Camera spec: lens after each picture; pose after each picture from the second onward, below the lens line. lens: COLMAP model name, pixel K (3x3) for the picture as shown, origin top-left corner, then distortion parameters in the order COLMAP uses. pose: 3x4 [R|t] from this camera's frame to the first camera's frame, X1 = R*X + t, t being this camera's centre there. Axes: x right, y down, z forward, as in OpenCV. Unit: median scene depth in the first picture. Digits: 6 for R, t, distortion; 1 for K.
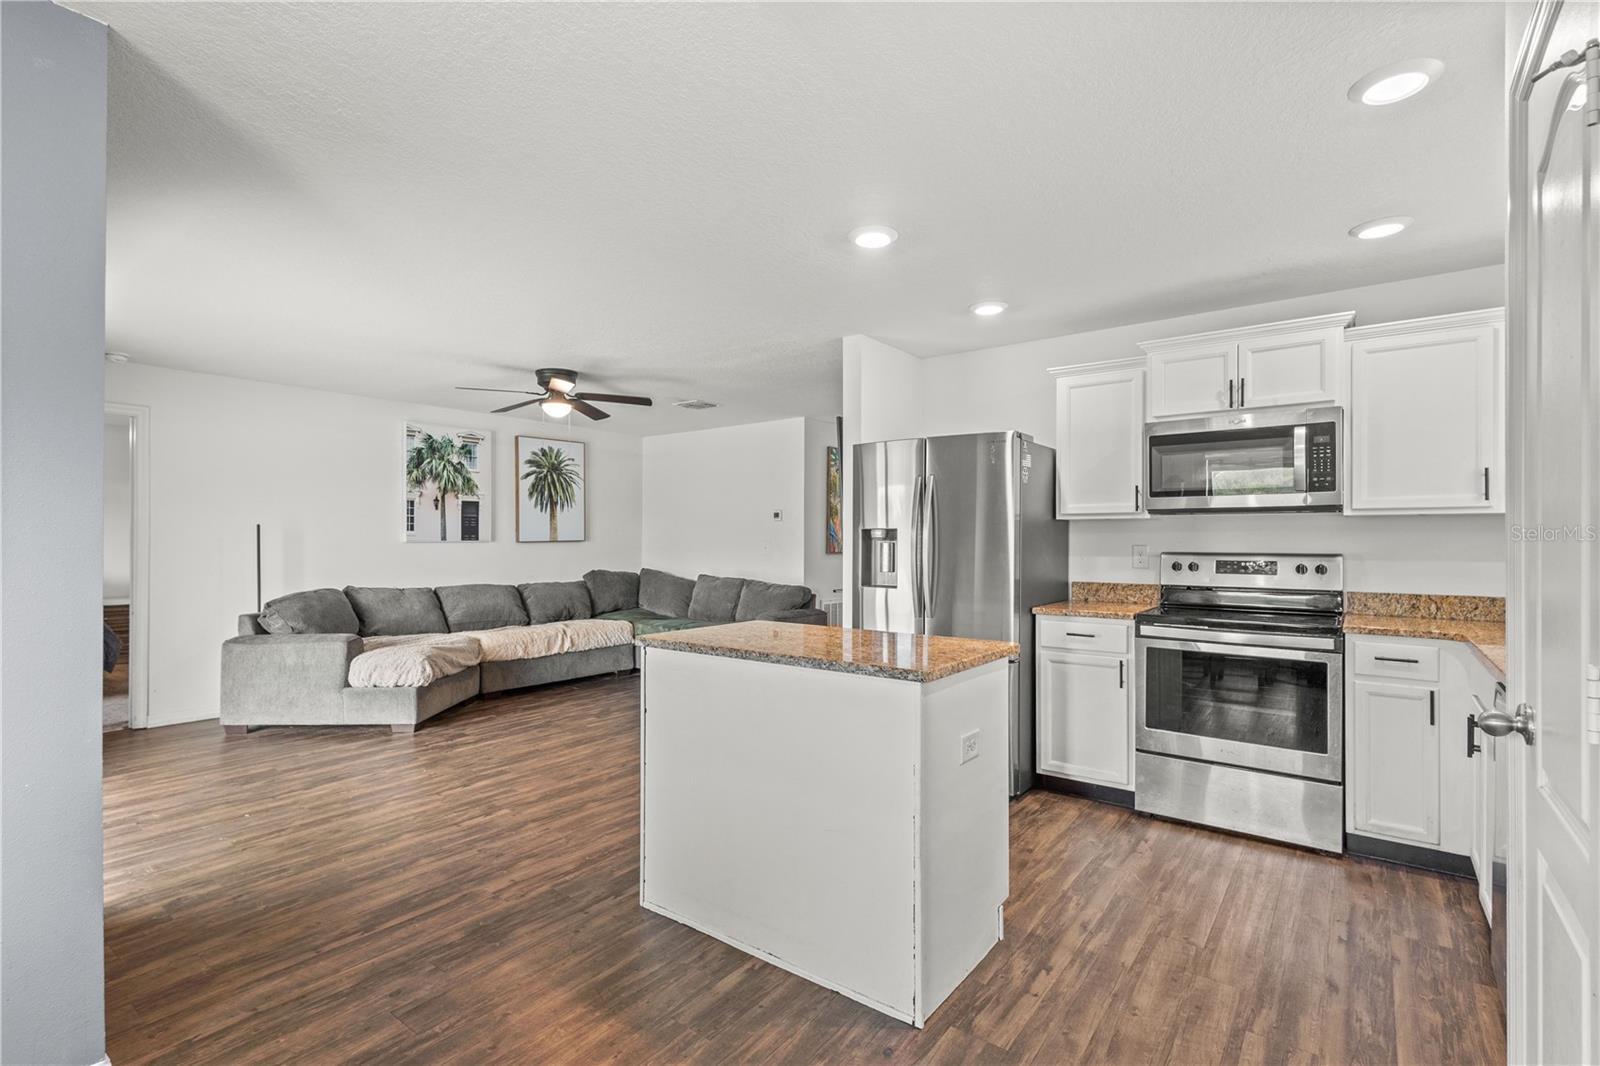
lens RADIAL K [[741.9, 0, 800.0], [0, 741.9, 533.0], [0, 0, 1]] dist [0.010256, -0.000269]
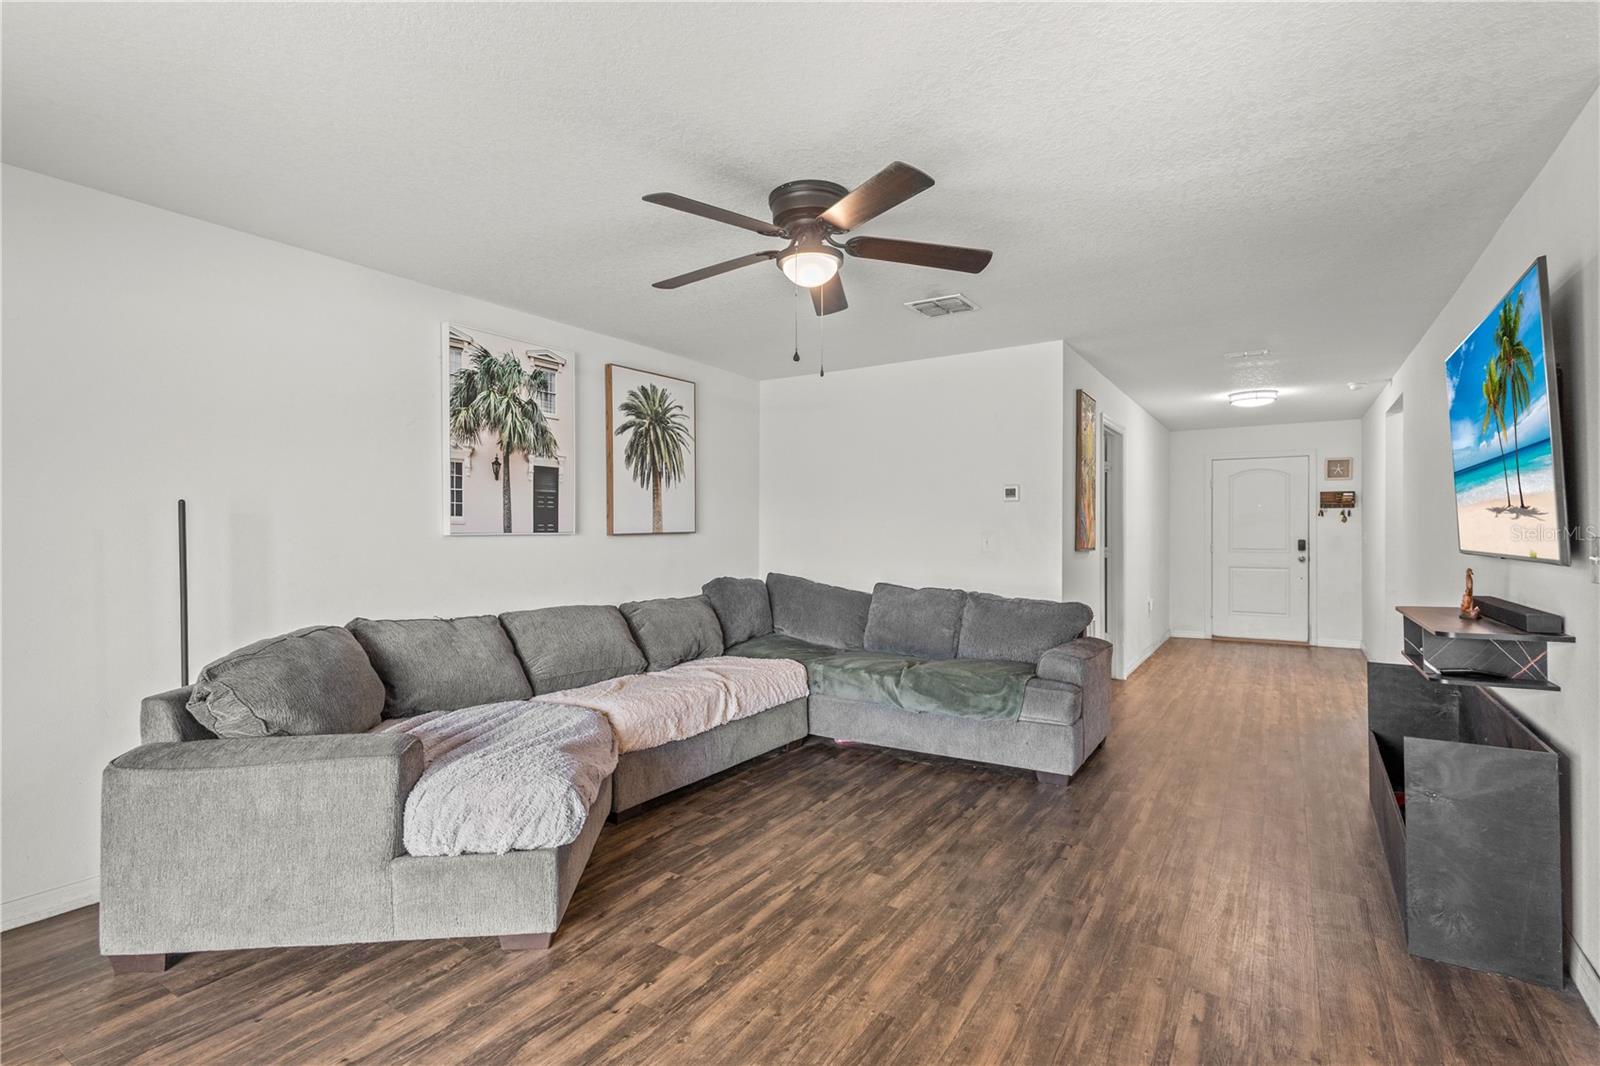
lens RADIAL K [[751.1, 0, 794.8], [0, 751.1, 534.3], [0, 0, 1]] dist [0.008435, 0.000629]
pose [[0.997043, -0.003669, 0.076757, -0.298889], [0.002737, 0.999921, 0.012232, 0.004738], [-0.076796, -0.011986, 0.996975, 0.391261]]
